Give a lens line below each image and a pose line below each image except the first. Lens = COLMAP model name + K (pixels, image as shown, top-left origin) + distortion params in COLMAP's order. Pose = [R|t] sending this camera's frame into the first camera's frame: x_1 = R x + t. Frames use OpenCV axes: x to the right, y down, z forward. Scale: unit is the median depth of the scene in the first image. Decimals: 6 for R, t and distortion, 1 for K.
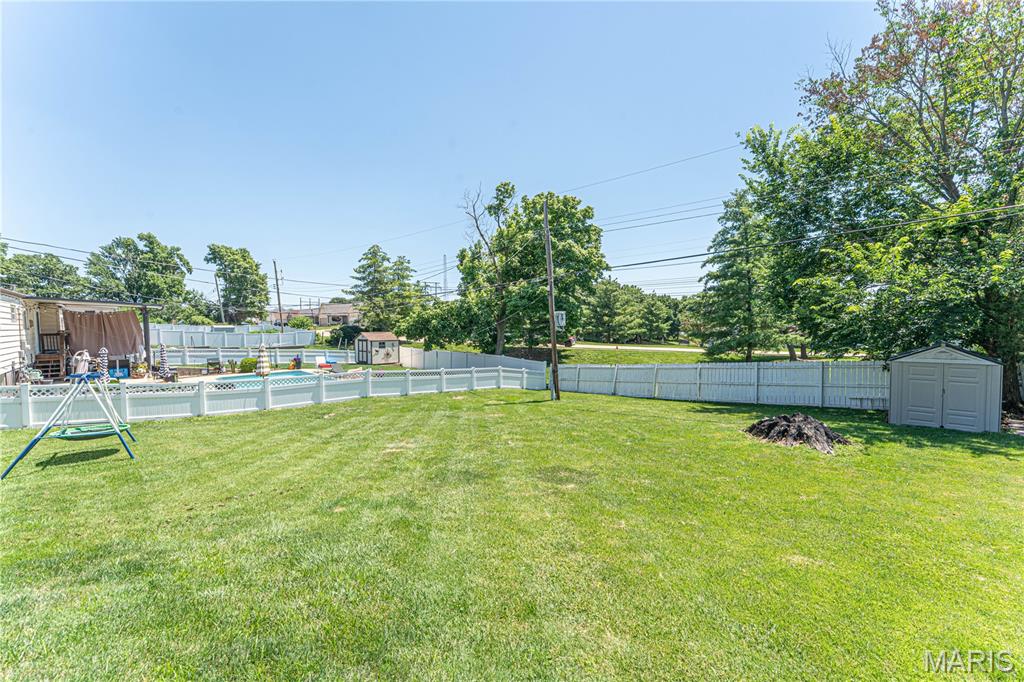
lens RADIAL K [[404.9, 0, 512.0], [0, 404.9, 341.0], [0, 0, 1]] dist [-0.002669, -0.000397]
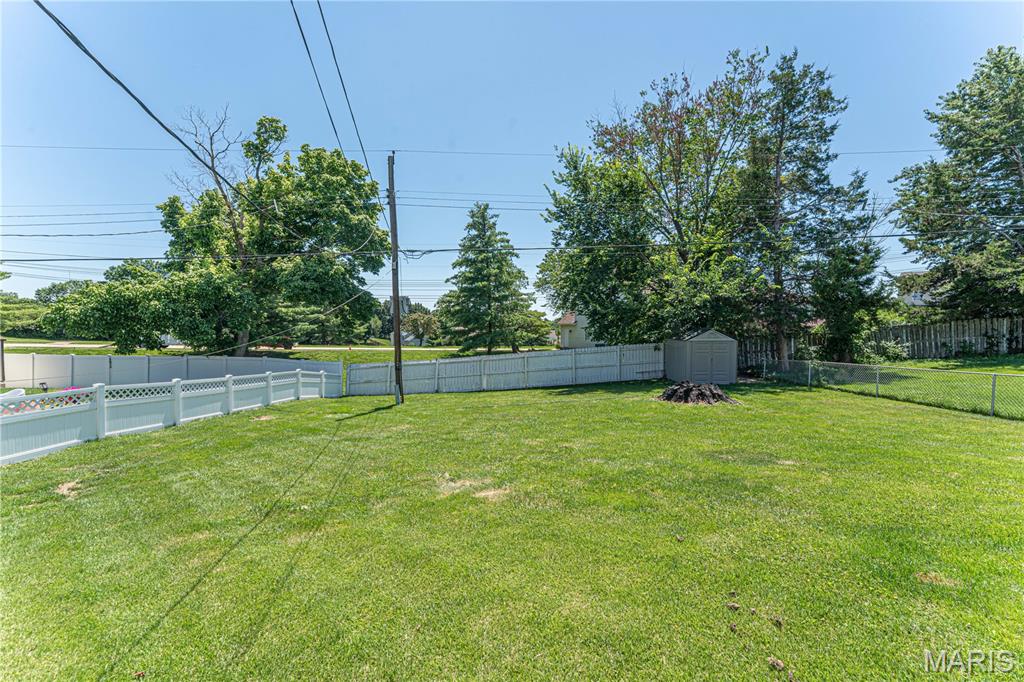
lens RADIAL K [[404.9, 0, 512.0], [0, 404.9, 341.0], [0, 0, 1]] dist [-0.002669, -0.000397]
pose [[0.719678, -0.012270, 0.694199, -0.215906], [0.021521, 0.999758, -0.004641, 0.020774], [-0.693974, 0.018280, 0.719768, 0.190255]]
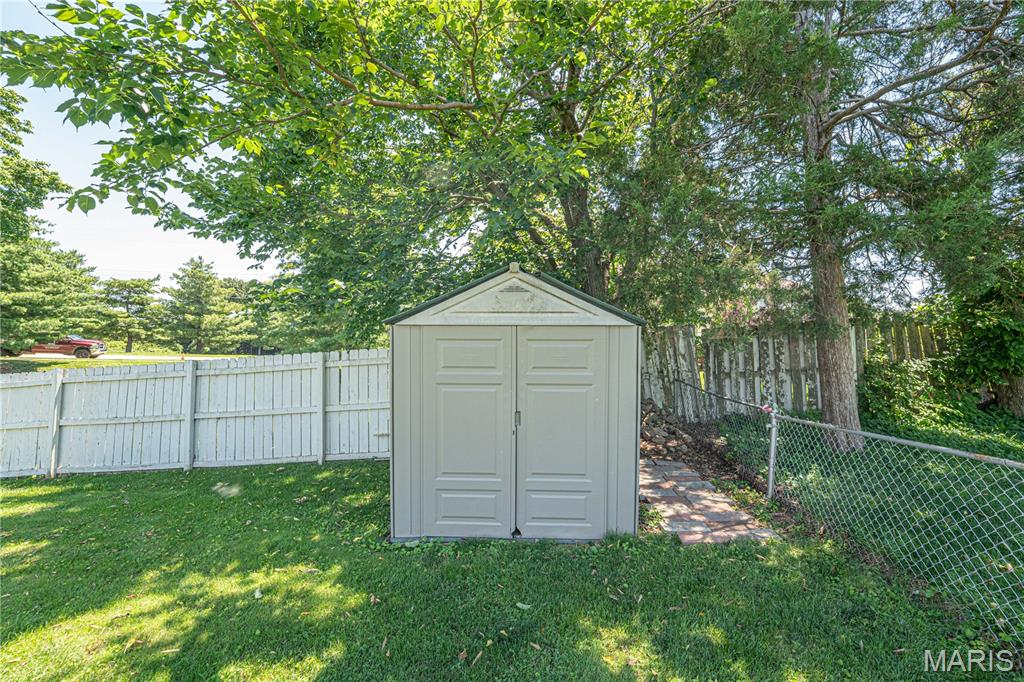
lens RADIAL K [[404.9, 0, 512.0], [0, 404.9, 341.0], [0, 0, 1]] dist [-0.002669, -0.000397]
pose [[0.704916, 0.012795, 0.709175, 0.375152], [0.011524, 0.999499, -0.029488, 0.032972], [-0.709197, 0.028959, 0.704415, 0.347006]]
